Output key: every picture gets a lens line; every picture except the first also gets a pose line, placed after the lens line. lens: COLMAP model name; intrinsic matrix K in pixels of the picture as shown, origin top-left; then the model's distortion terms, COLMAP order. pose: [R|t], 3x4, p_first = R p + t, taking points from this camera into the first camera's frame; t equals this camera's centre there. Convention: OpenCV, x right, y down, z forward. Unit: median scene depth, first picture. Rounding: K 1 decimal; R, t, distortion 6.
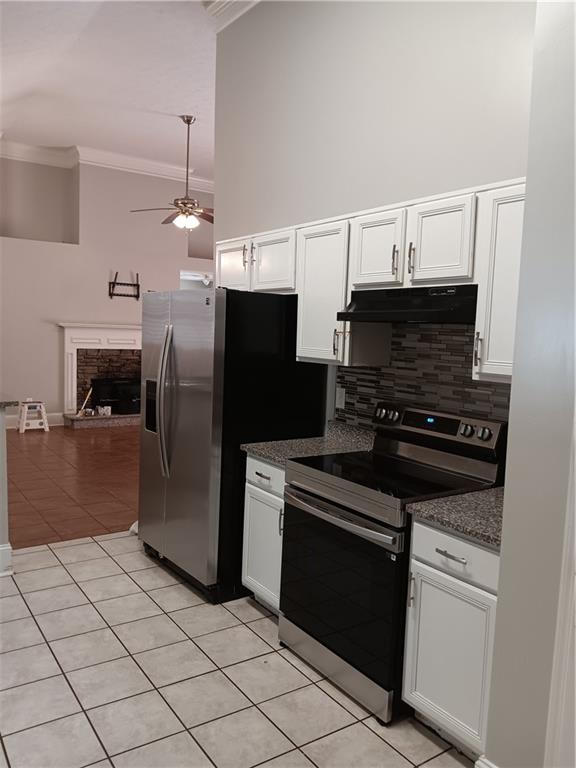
lens RADIAL K [[609.8, 0, 285.6], [0, 609.8, 383.7], [0, 0, 1]] dist [0.089818, -0.179785]
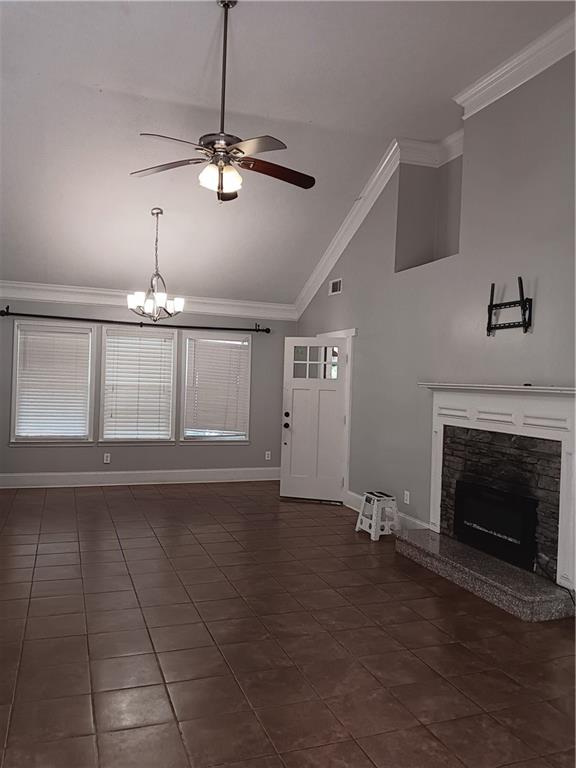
lens RADIAL K [[609.8, 0, 285.6], [0, 609.8, 383.7], [0, 0, 1]] dist [0.089818, -0.179785]
pose [[-0.241826, -0.037234, -0.969605, 0.278126], [-0.132131, 0.991219, -0.005109, -0.072245], [0.961281, 0.126879, -0.244622, 0.979287]]
